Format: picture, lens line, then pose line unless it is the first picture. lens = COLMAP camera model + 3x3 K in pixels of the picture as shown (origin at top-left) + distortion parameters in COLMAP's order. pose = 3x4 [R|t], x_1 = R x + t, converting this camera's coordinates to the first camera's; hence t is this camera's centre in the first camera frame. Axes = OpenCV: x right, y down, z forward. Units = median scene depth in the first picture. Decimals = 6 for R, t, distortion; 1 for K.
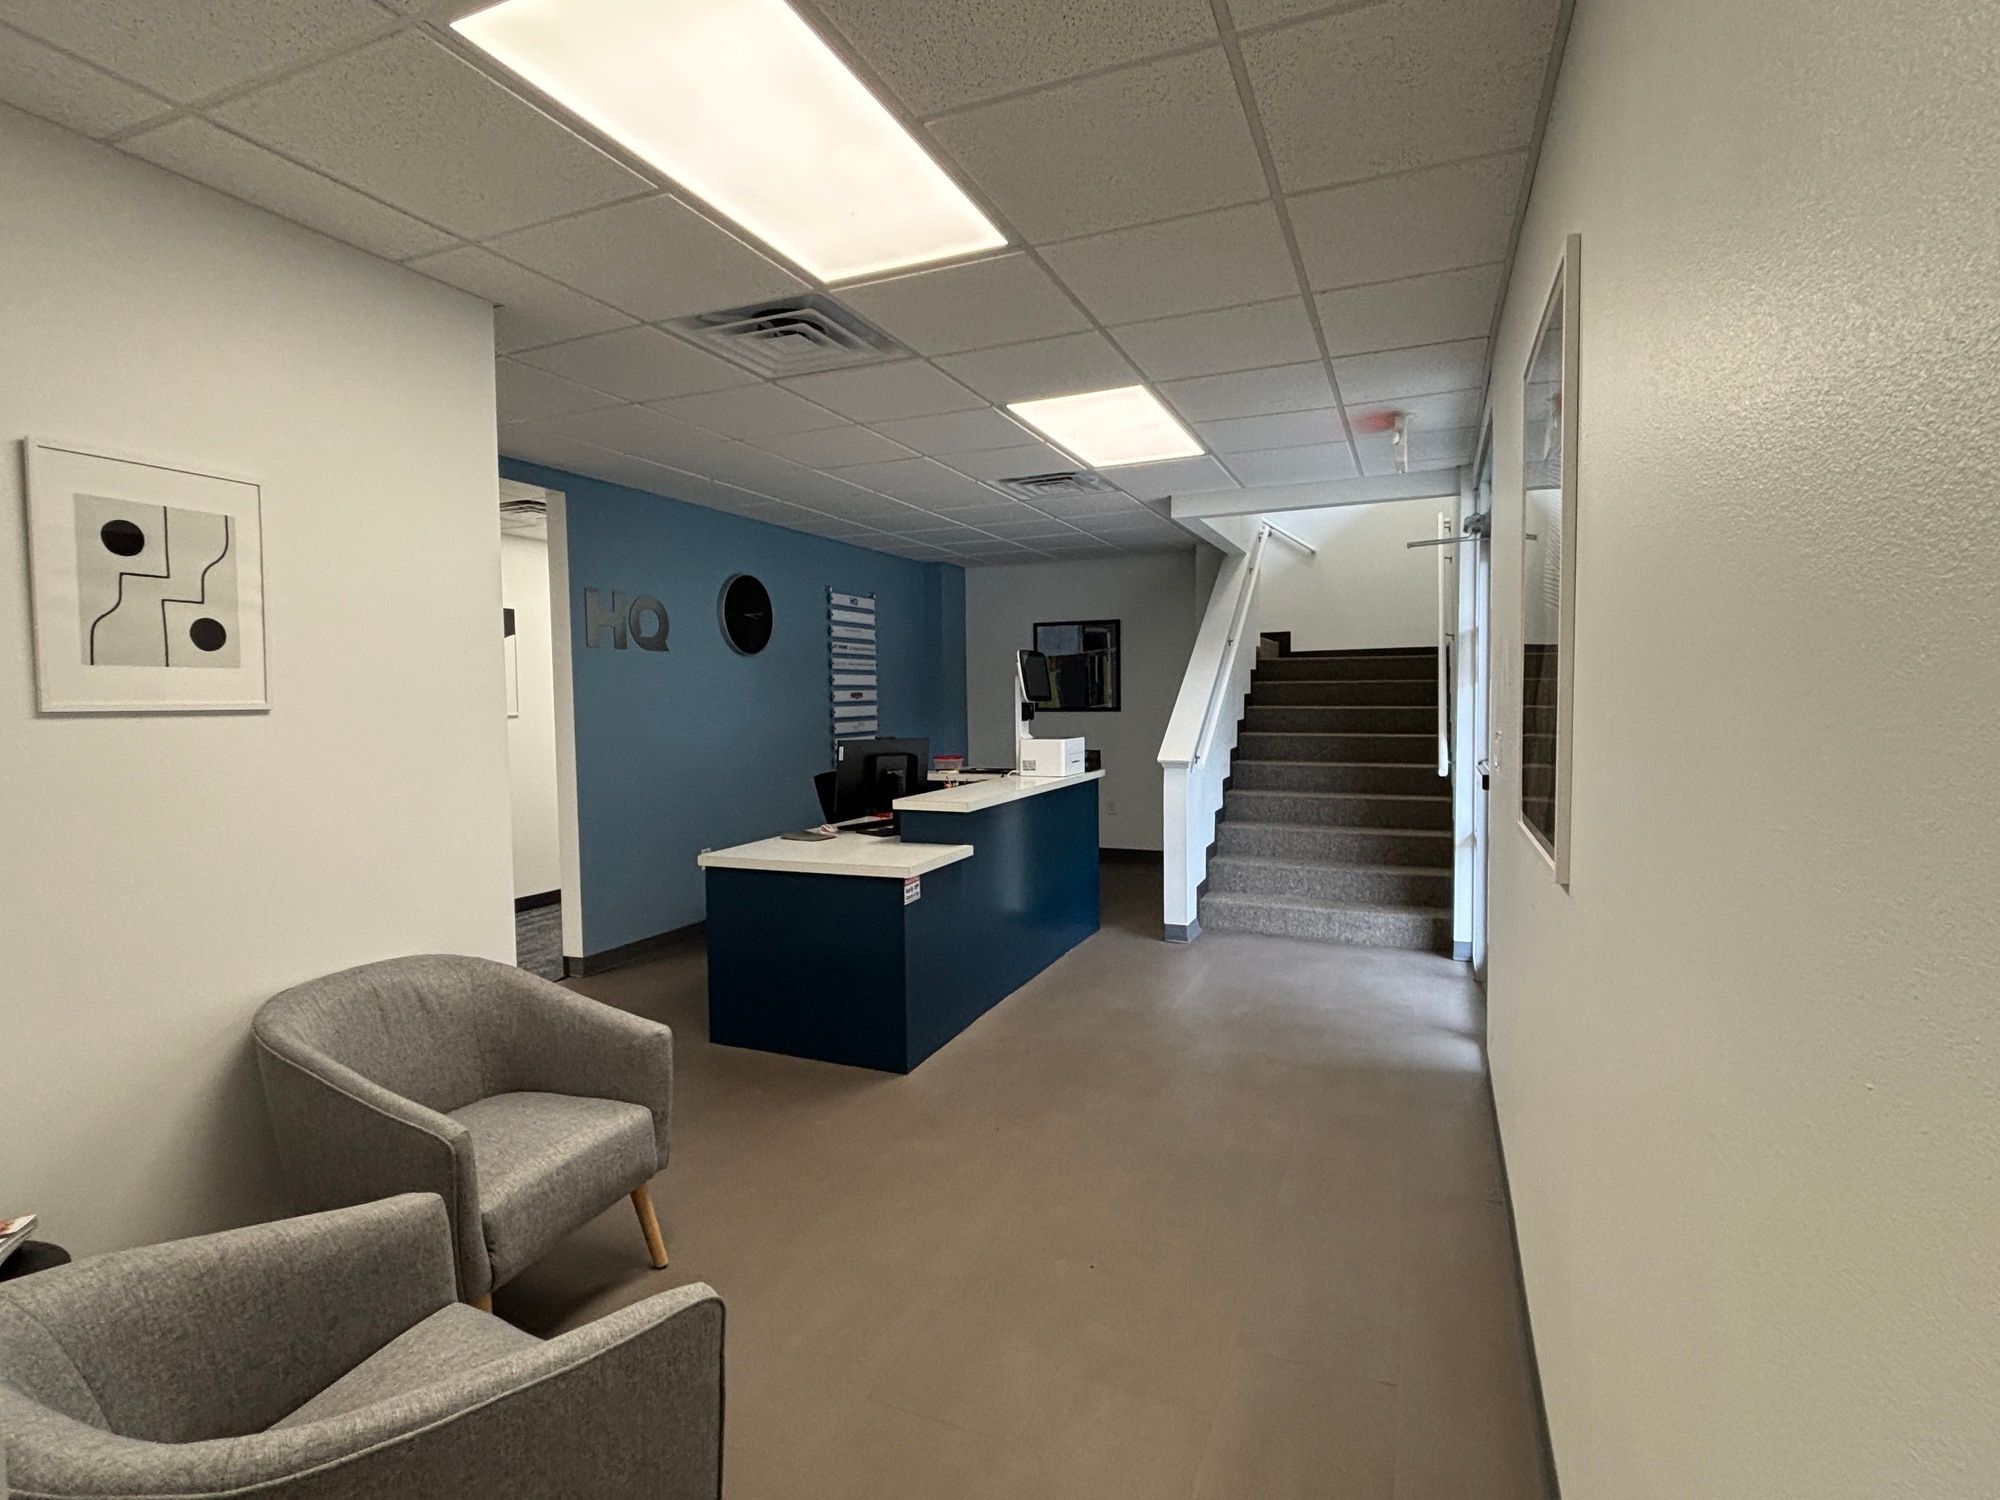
lens RADIAL K [[1003.1, 0, 998.3], [0, 1003.1, 750.1], [0, 0, 1]] dist [-0.003775, 0.002376]
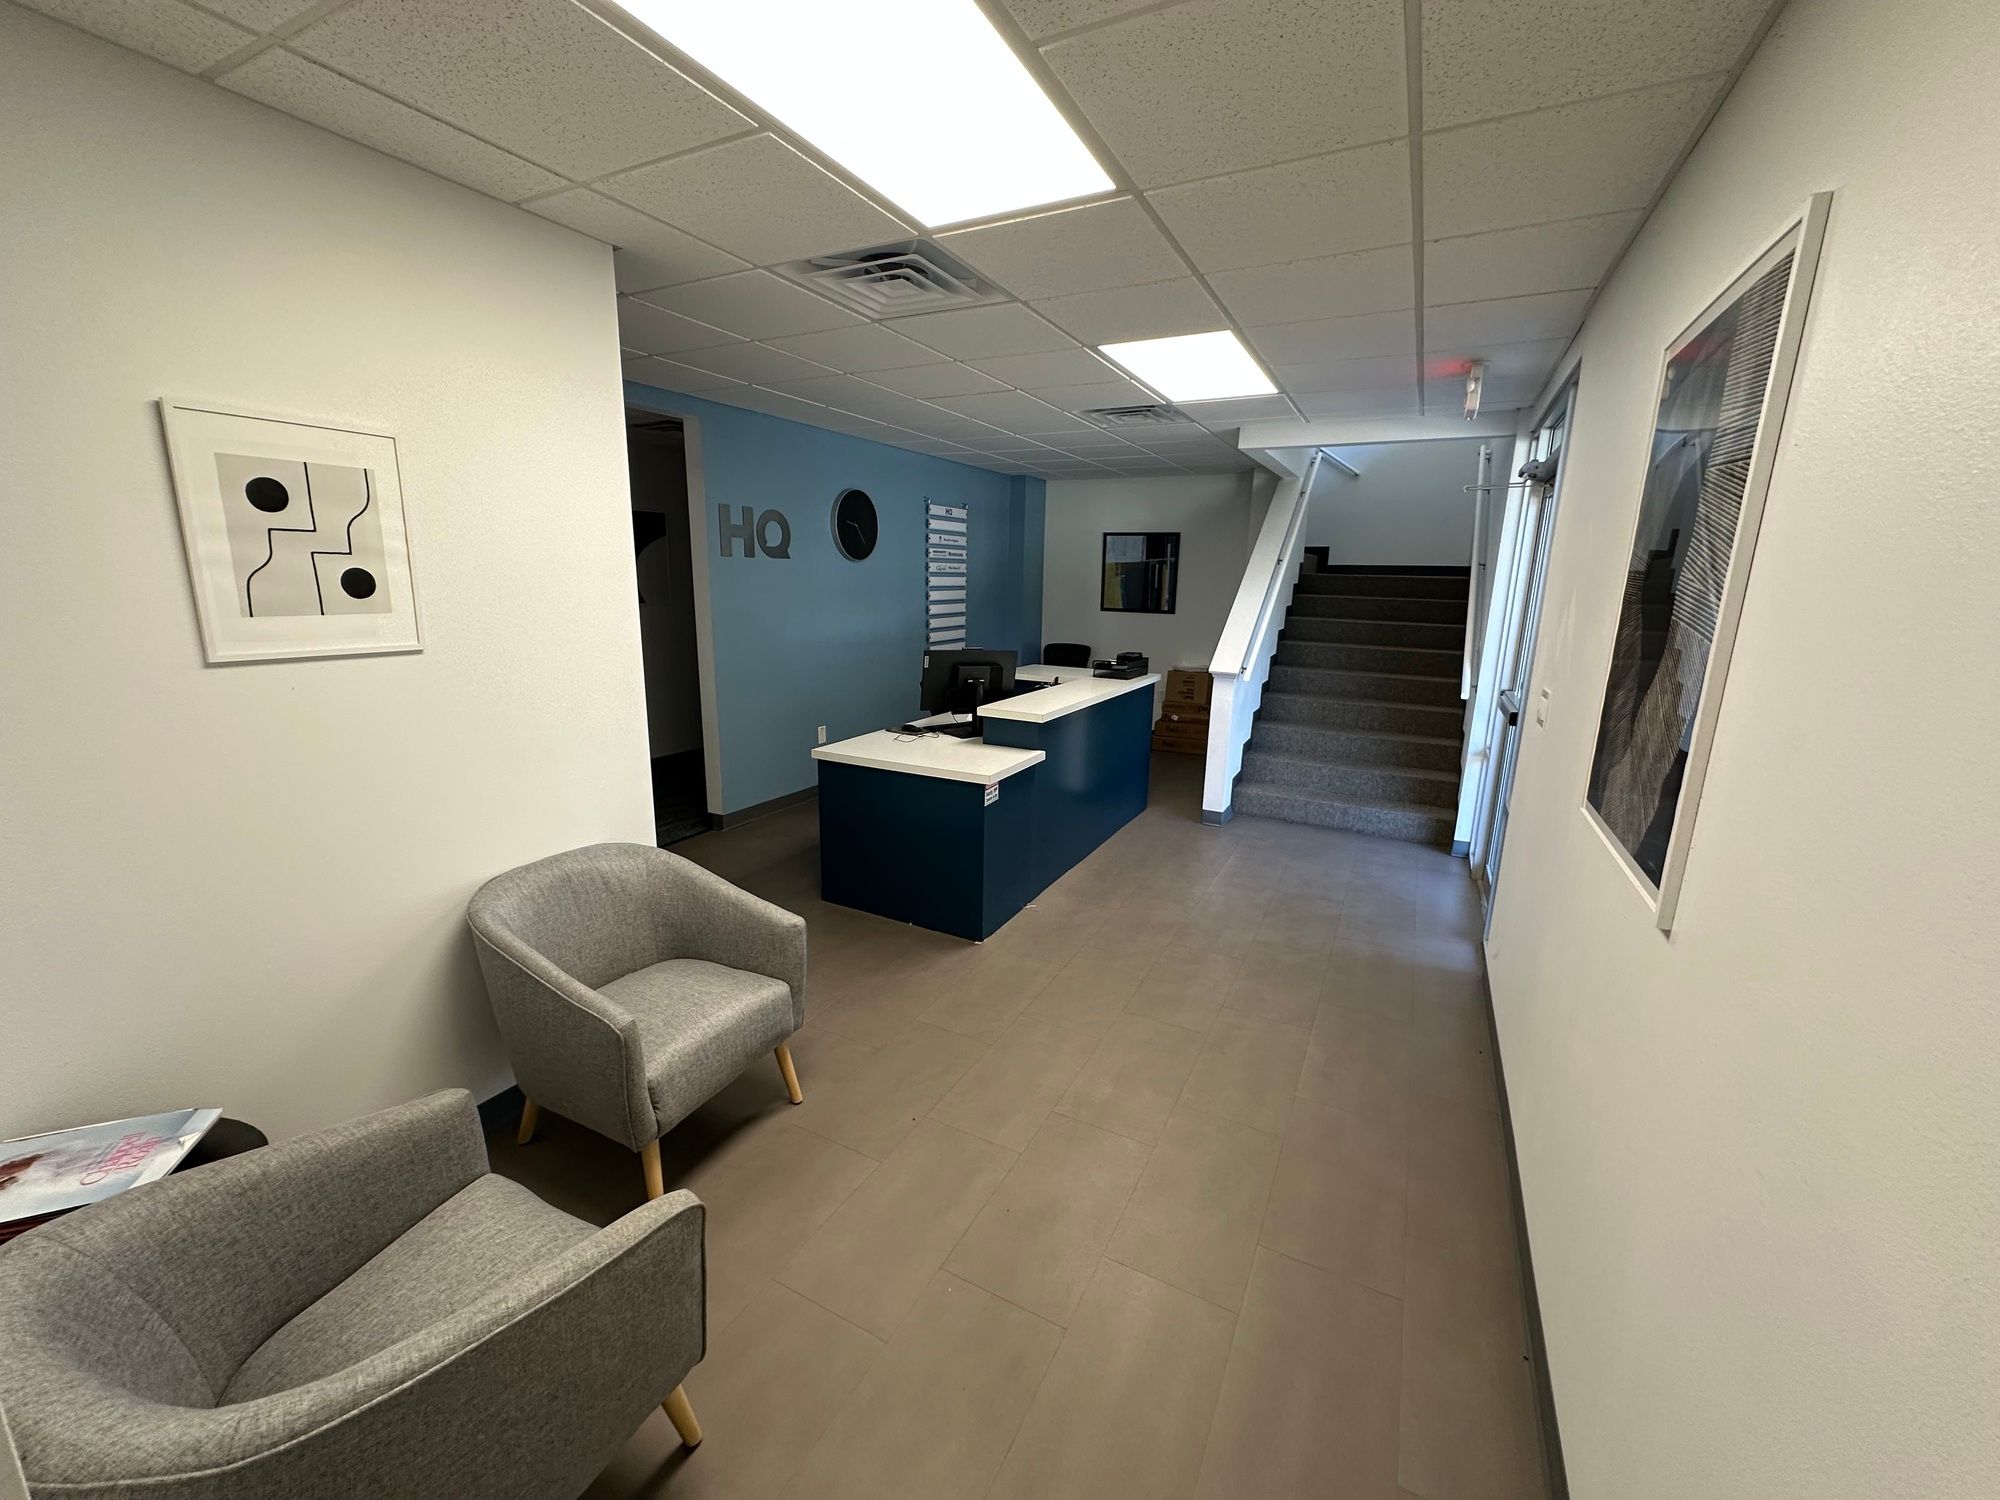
lens RADIAL K [[798.1, 0, 1002.9], [0, 798.1, 745.6], [0, 0, 1]] dist [-0.002557, 0.000442]
pose [[0.996554, 0.050681, -0.065668, -0.014330], [-0.039311, 0.985654, 0.164136, -0.062104], [0.073044, -0.160989, 0.984249, 0.095267]]
